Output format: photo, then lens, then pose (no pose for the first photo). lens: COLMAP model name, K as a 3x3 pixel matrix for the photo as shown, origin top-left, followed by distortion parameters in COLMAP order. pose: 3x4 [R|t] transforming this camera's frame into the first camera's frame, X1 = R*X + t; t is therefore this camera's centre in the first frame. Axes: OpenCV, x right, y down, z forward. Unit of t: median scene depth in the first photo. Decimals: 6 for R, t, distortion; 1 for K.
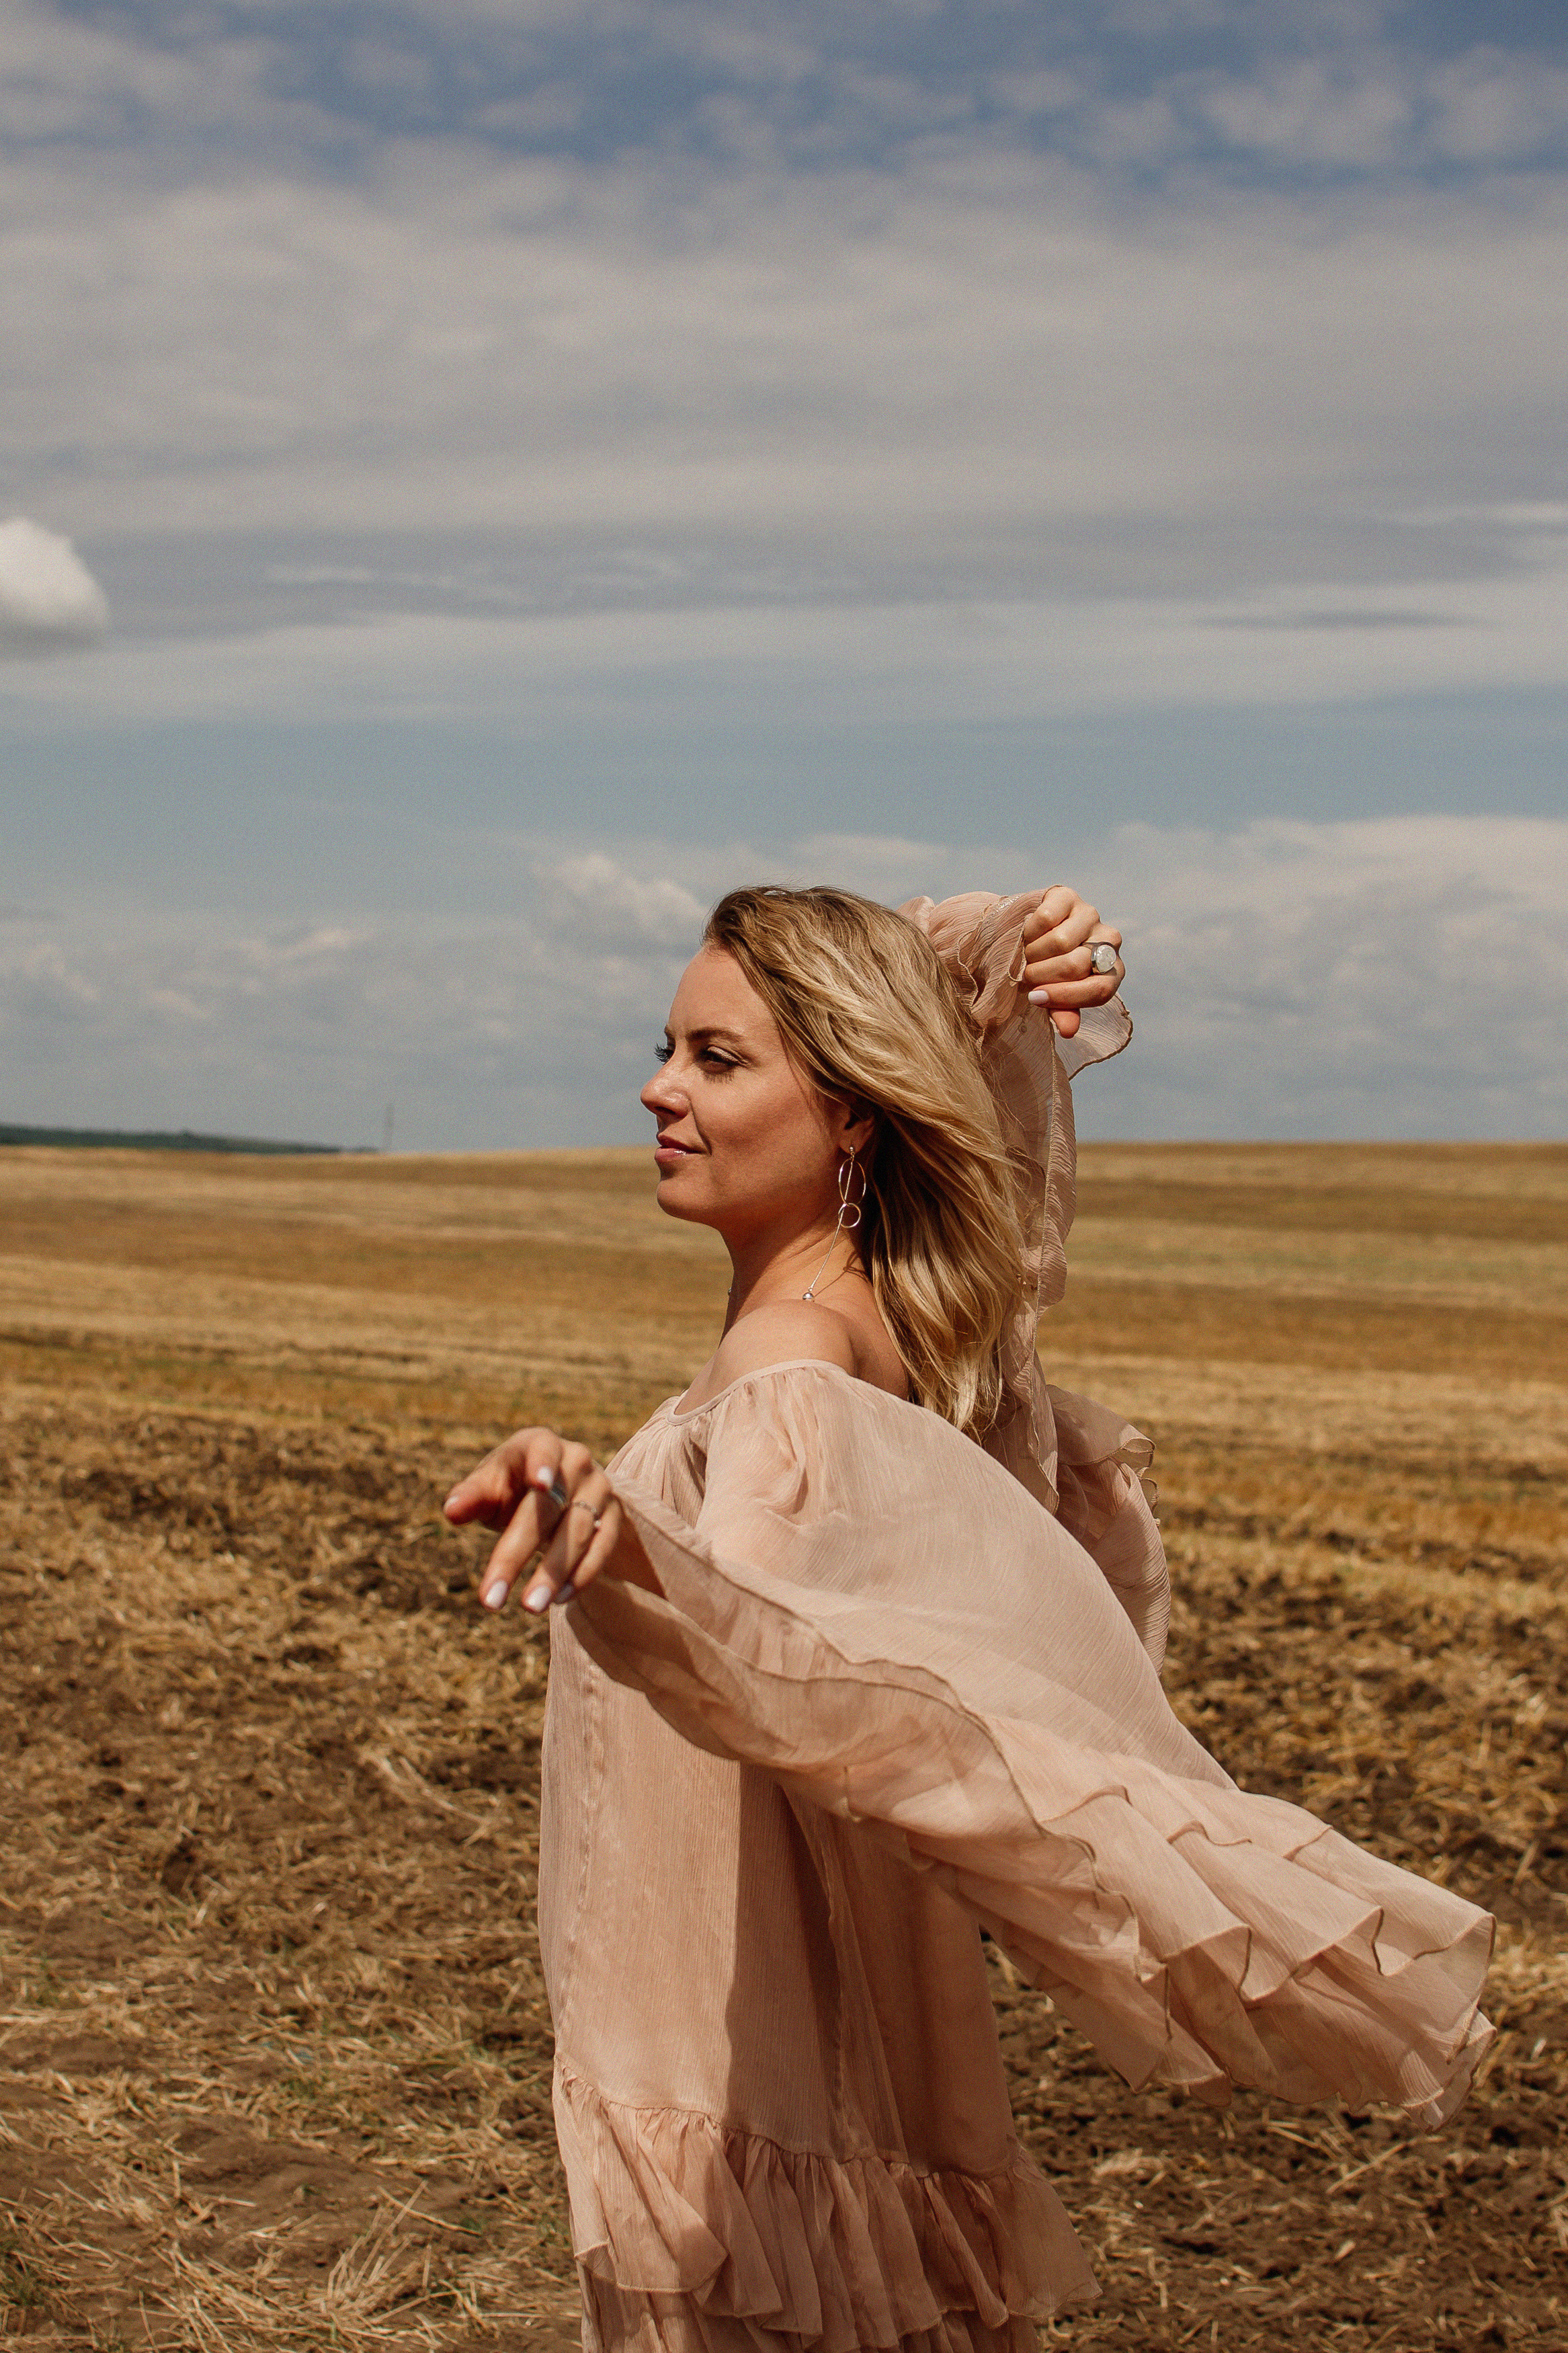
lens RADIAL K [[3690.8, 0, 784.0], [0, 3690.8, 1176.5], [0, 0, 1]] dist [-0.184690, 0.156978]
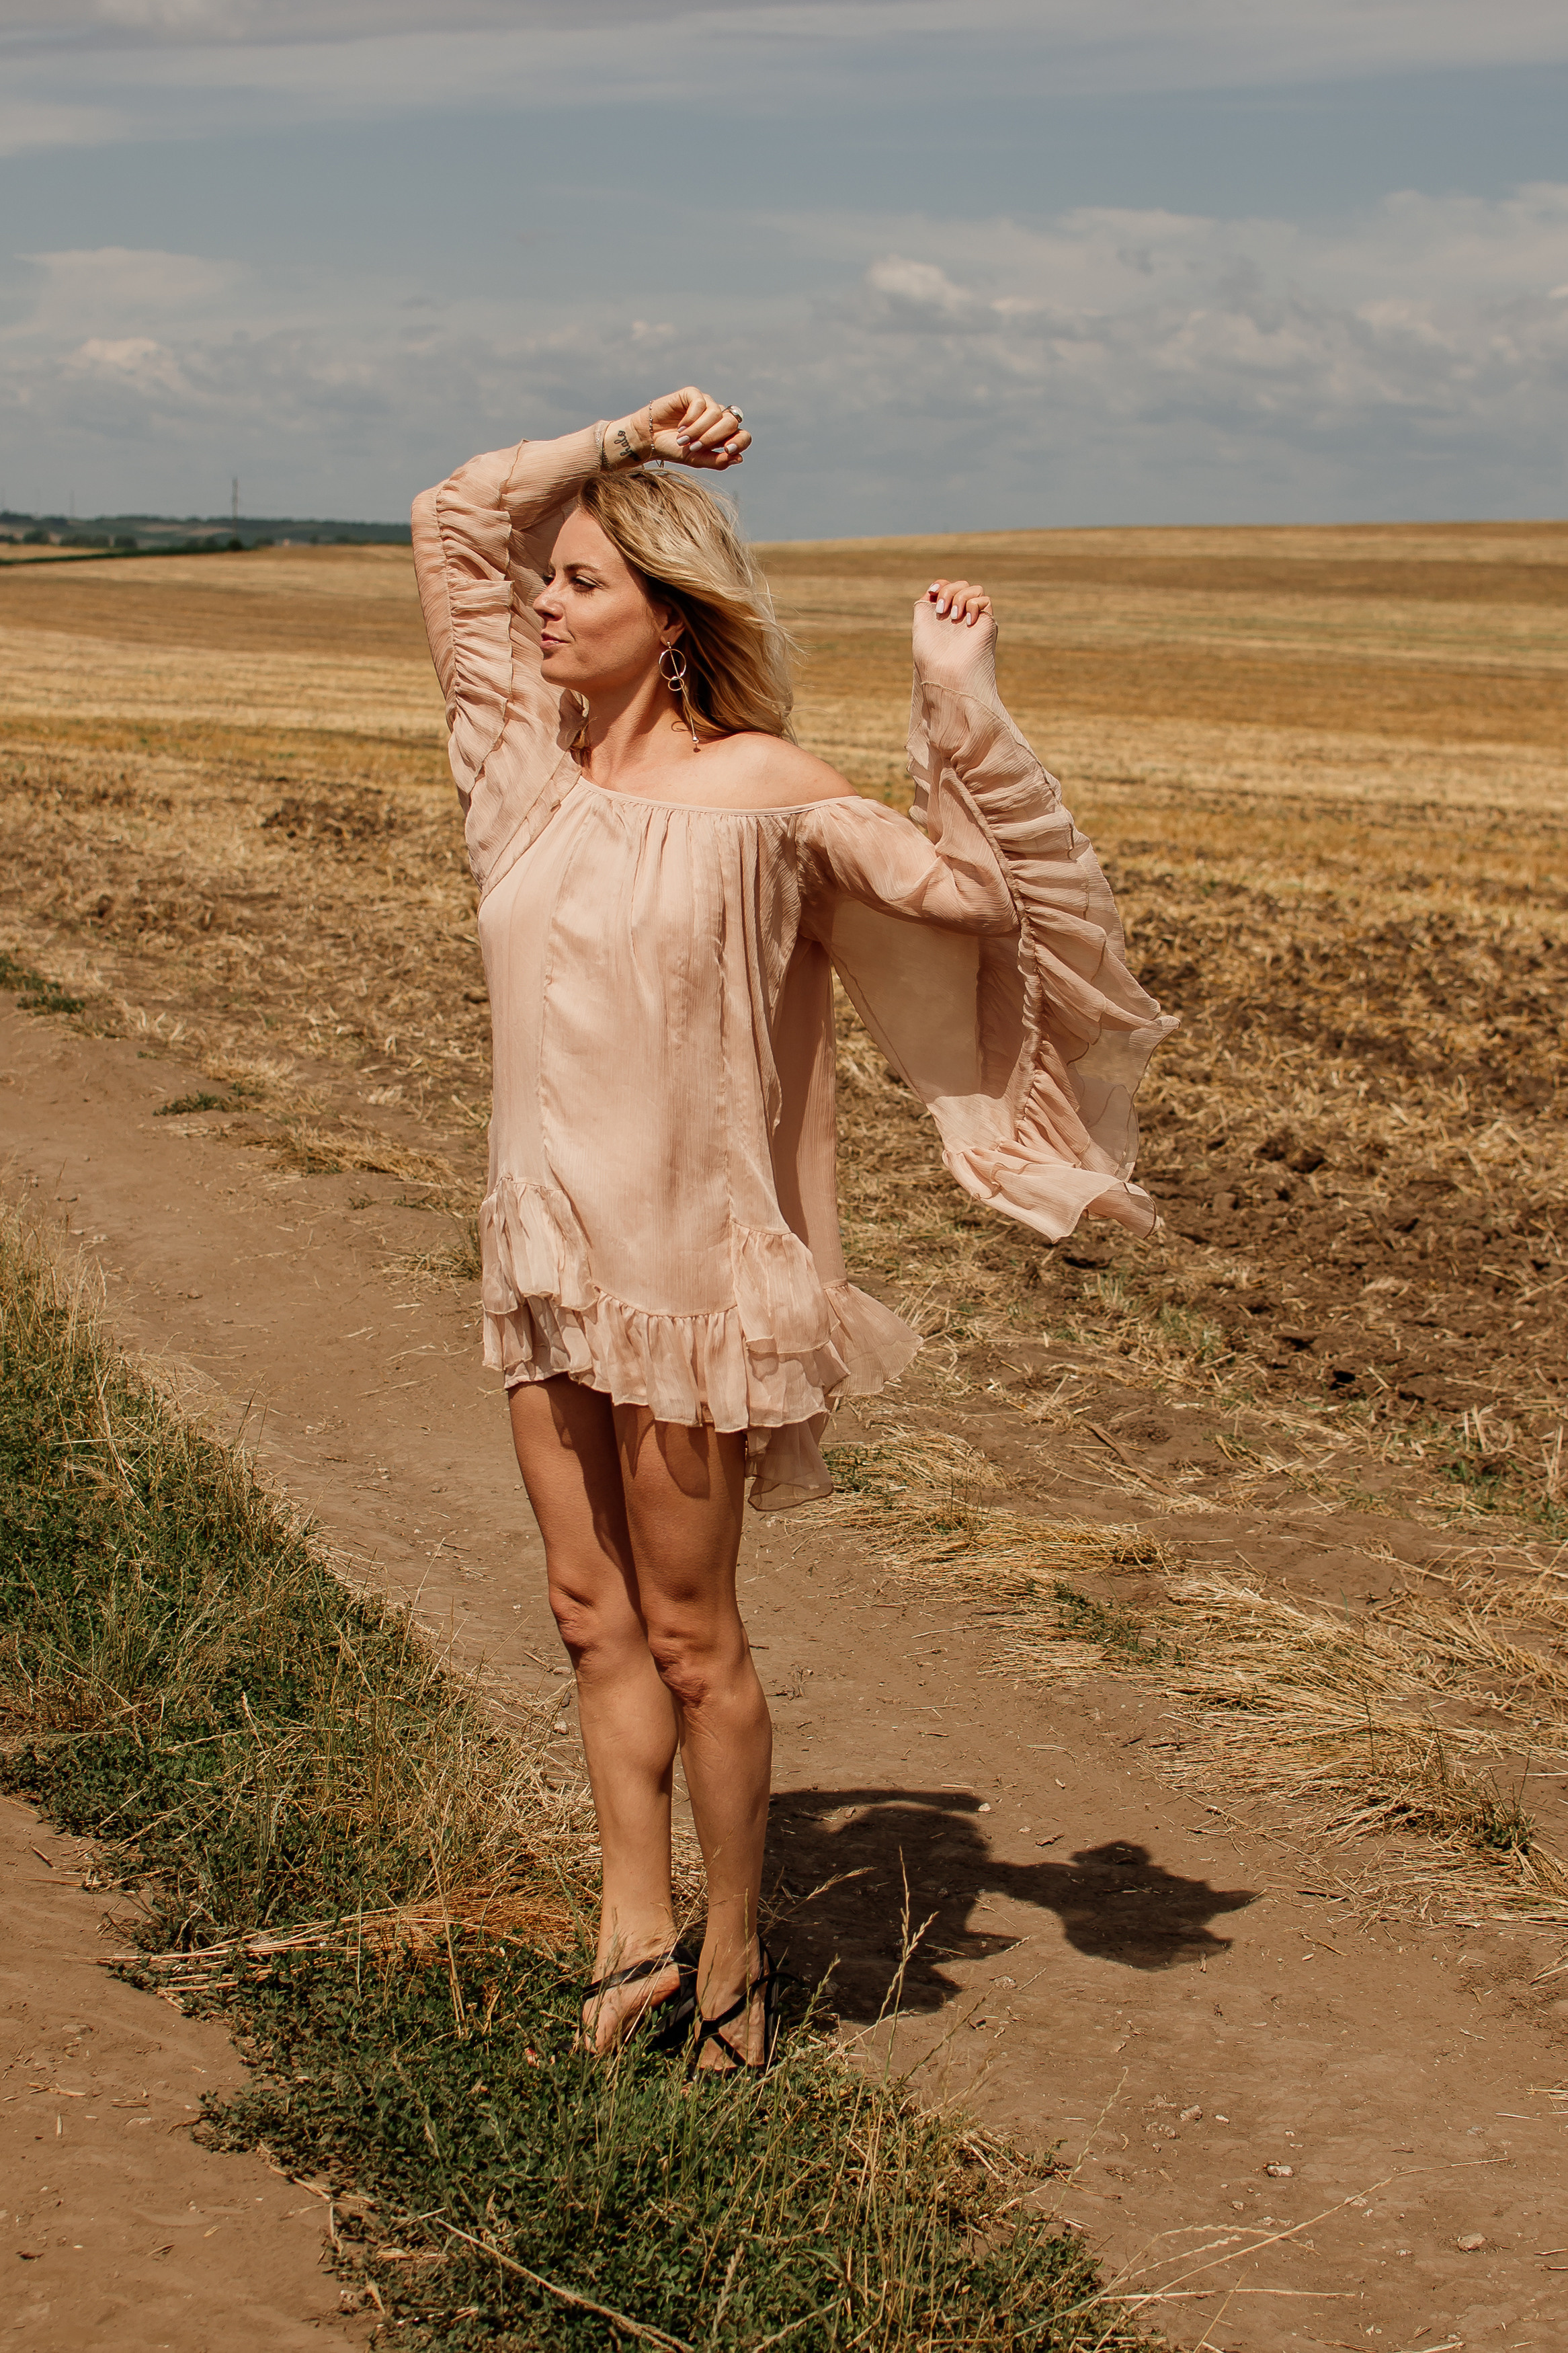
lens RADIAL K [[3773.8, 0, 784.0], [0, 3773.8, 1176.5], [0, 0, 1]] dist [-0.178701, 0.123438]
pose [[0.995450, -0.002912, -0.095241, -0.003569], [0.018264, 0.986830, 0.160725, -0.017328], [0.093519, -0.161733, 0.982393, -0.298290]]
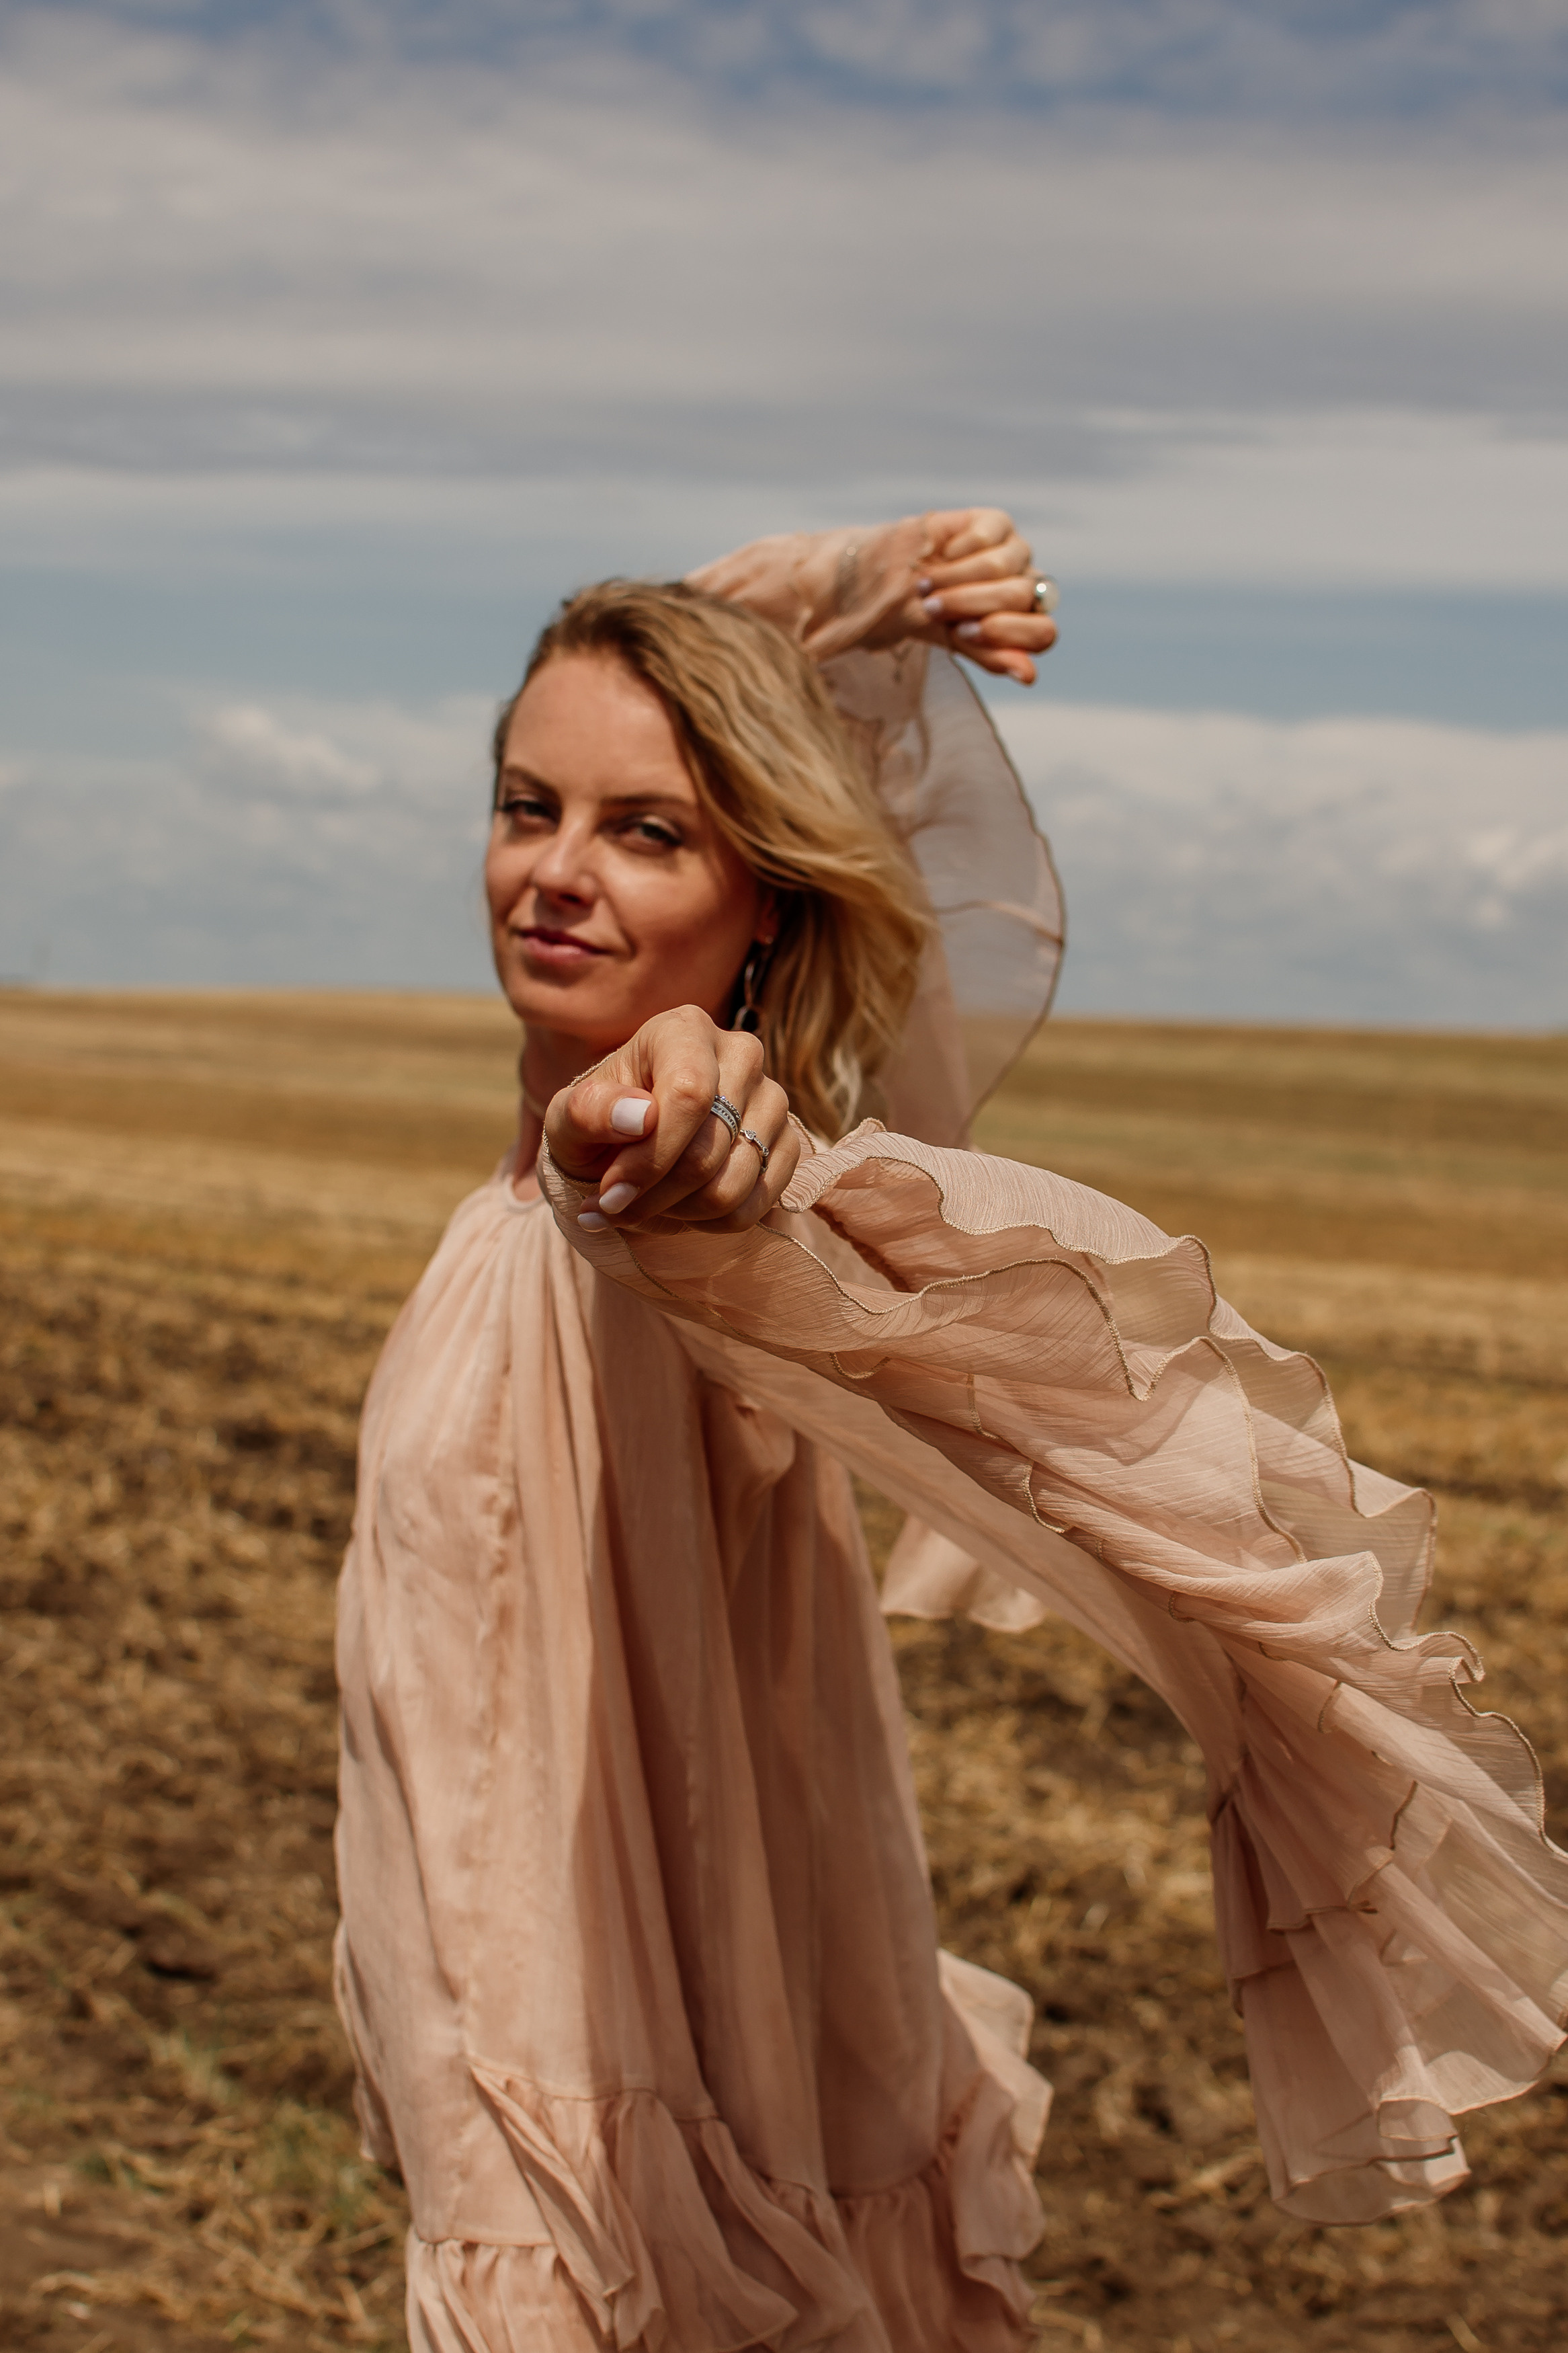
lens RADIAL K [[3543.1, 0, 784.0], [0, 3543.1, 1176.5], [0, 0, 1]] dist [-0.179339, 0.138198]
pose [[0.994096, 0.034511, 0.102870, 0.013502], [-0.038715, 0.998483, 0.039160, 0.005791], [-0.101362, -0.042911, 0.993924, 0.052214]]
